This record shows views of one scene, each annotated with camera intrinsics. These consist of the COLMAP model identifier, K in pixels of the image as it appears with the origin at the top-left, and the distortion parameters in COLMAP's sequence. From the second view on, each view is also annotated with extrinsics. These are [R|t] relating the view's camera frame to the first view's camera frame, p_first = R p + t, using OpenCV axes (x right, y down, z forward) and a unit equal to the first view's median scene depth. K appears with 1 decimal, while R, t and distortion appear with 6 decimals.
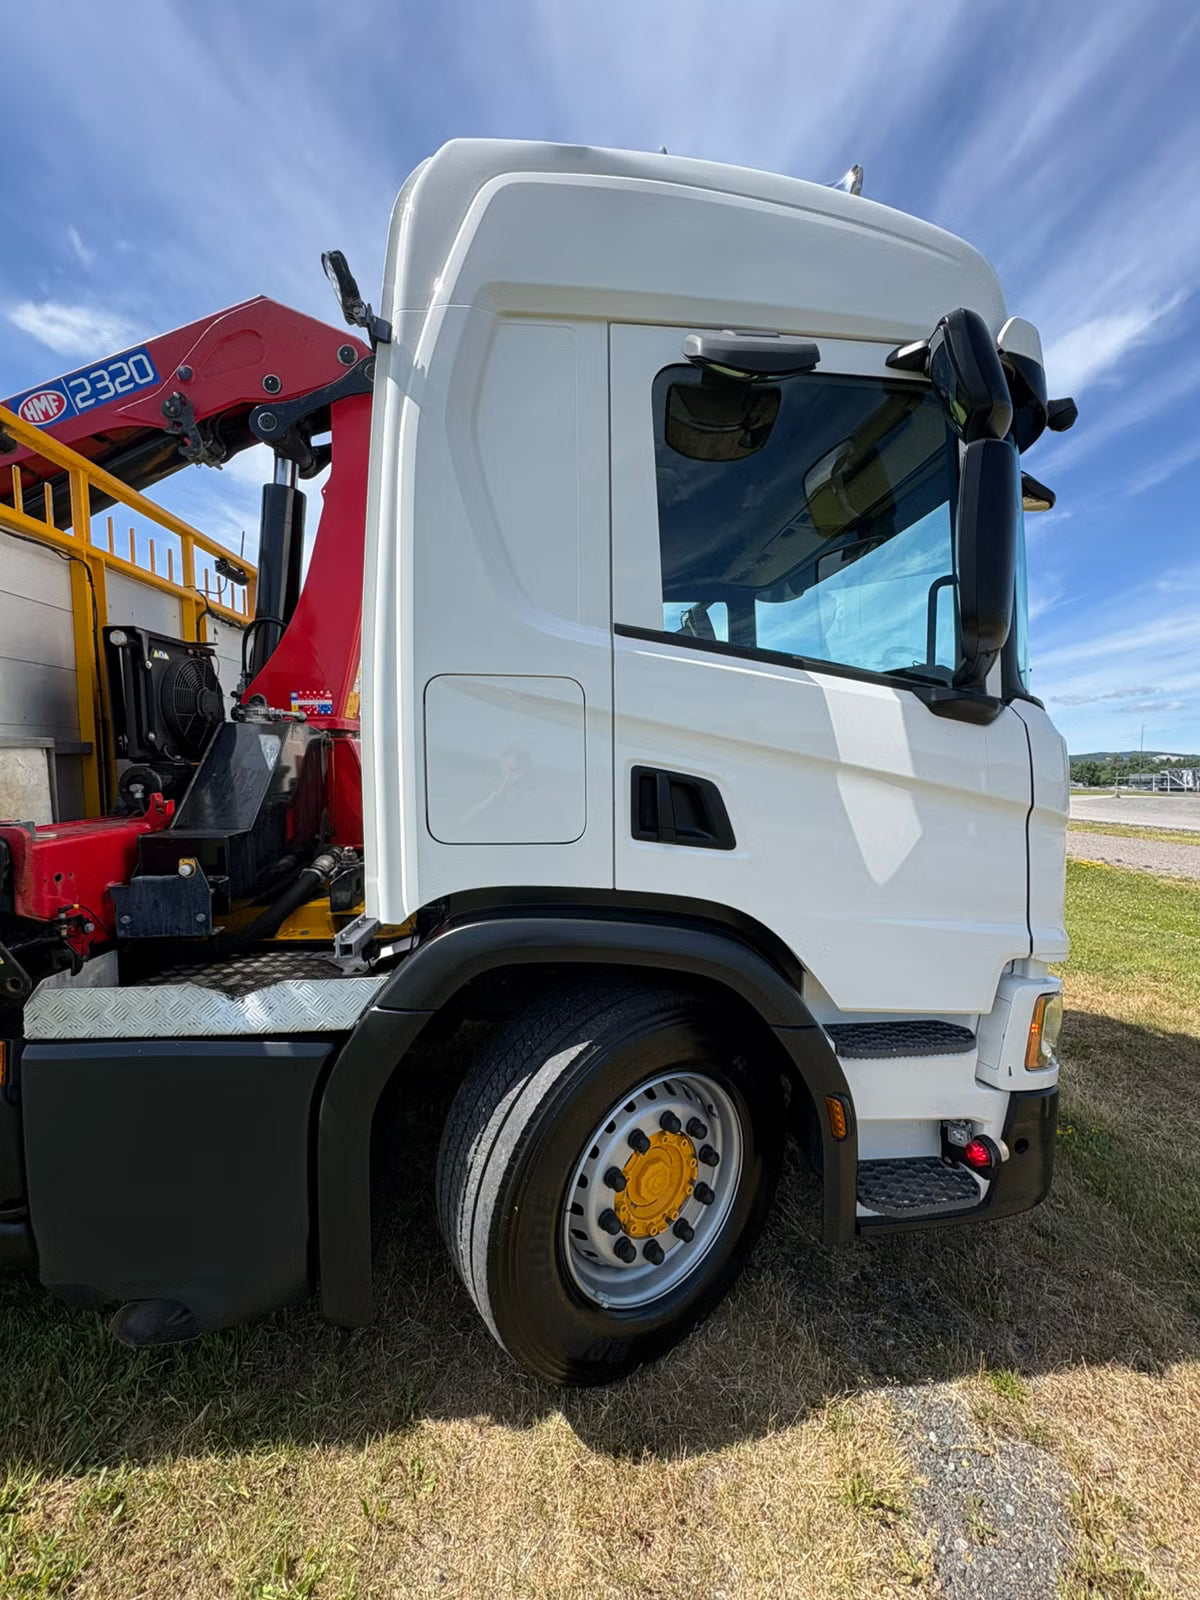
lens RADIAL K [[616.0, 0, 600.0], [0, 616.0, 800.0], [0, 0, 1]] dist [-0.001206, -0.000459]
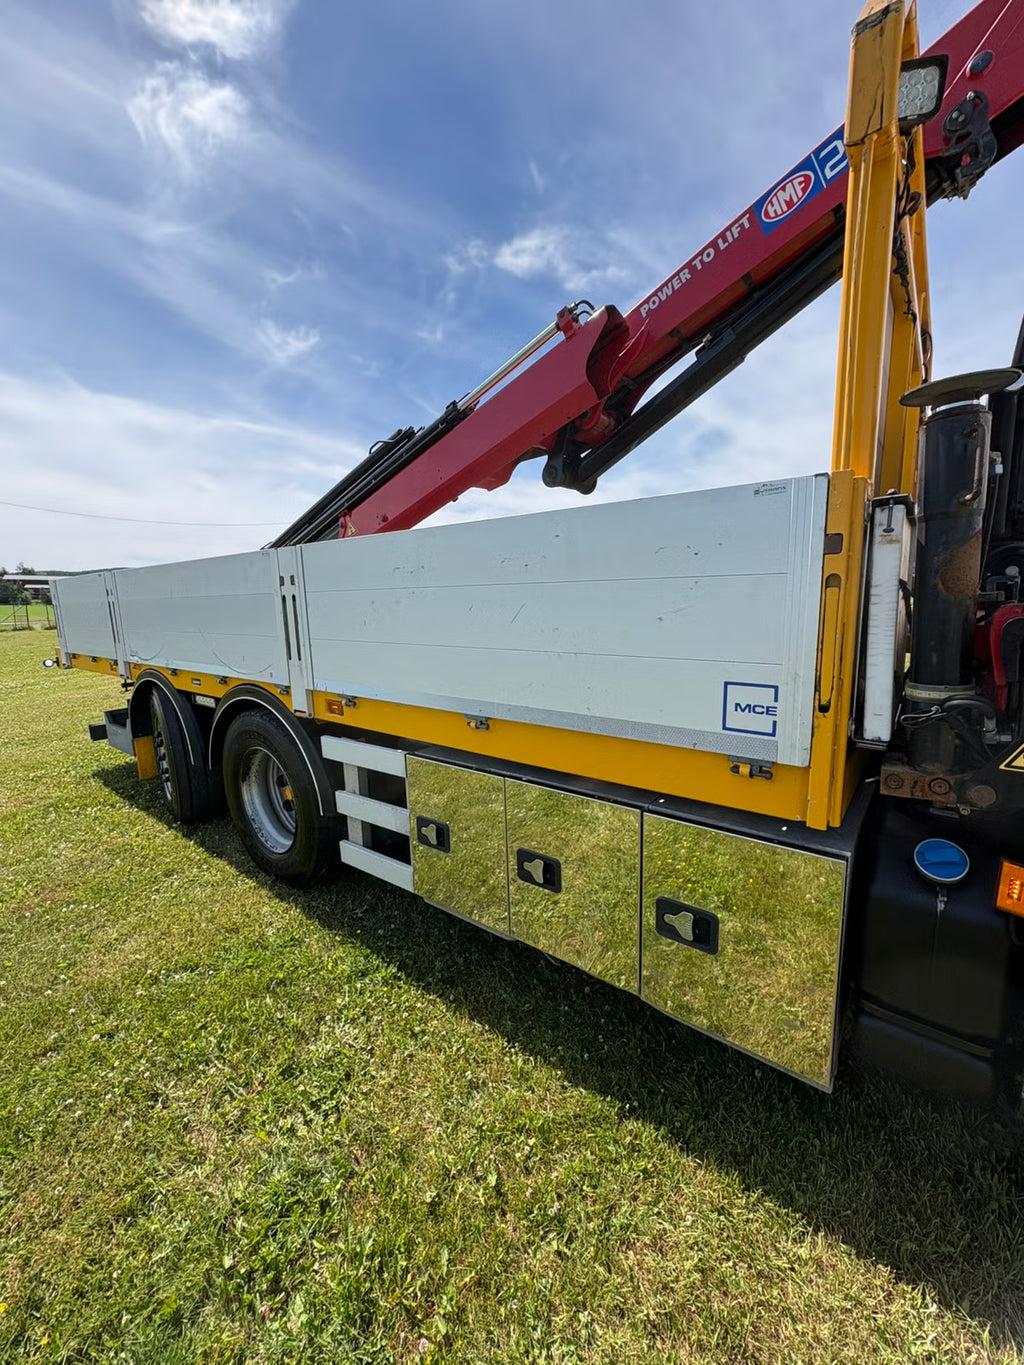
lens RADIAL K [[537.0, 0, 520.0], [0, 537.0, 676.4], [0, 0, 1]] dist [0.000151, -0.000339]
pose [[0.748843, 0.089655, -0.656656, -0.932801], [-0.026846, 0.994098, 0.105111, 0.071108], [0.662204, -0.061083, 0.746830, 0.045202]]
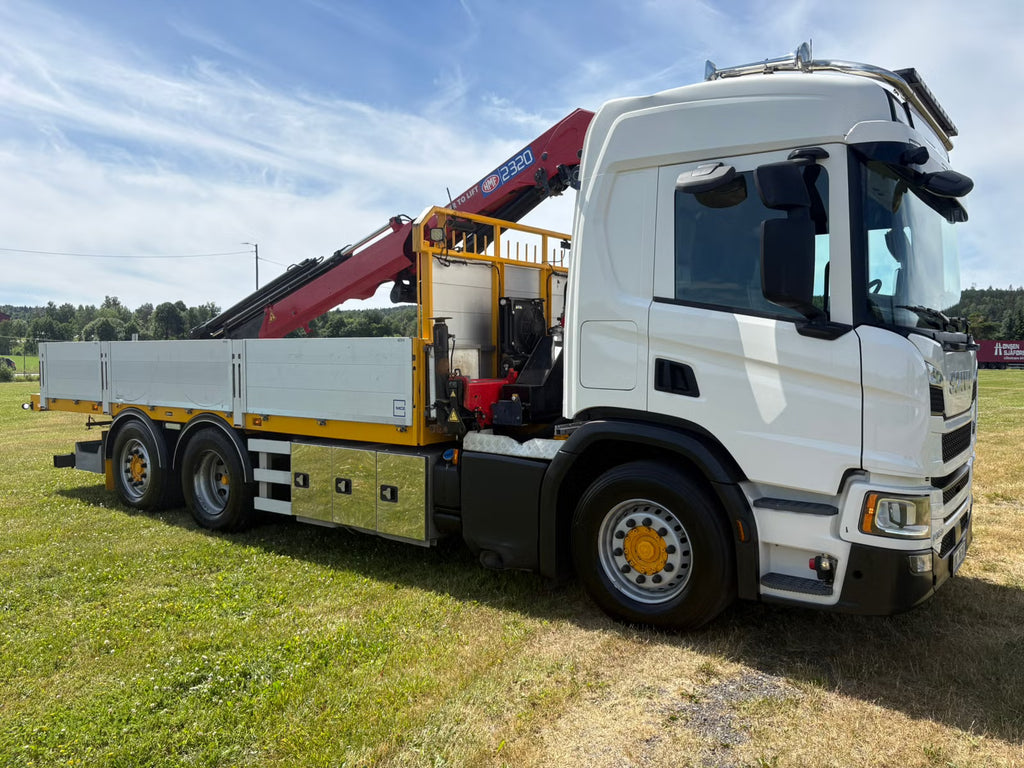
lens RADIAL K [[778.1, 0, 529.4], [0, 778.1, 384.1], [0, 0, 1]] dist [0.040260, -0.001038]
pose [[0.759813, 0.033769, -0.649264, 1.443583], [-0.054532, 0.998441, -0.011887, 0.093267], [0.647851, 0.044438, 0.760470, -1.383110]]
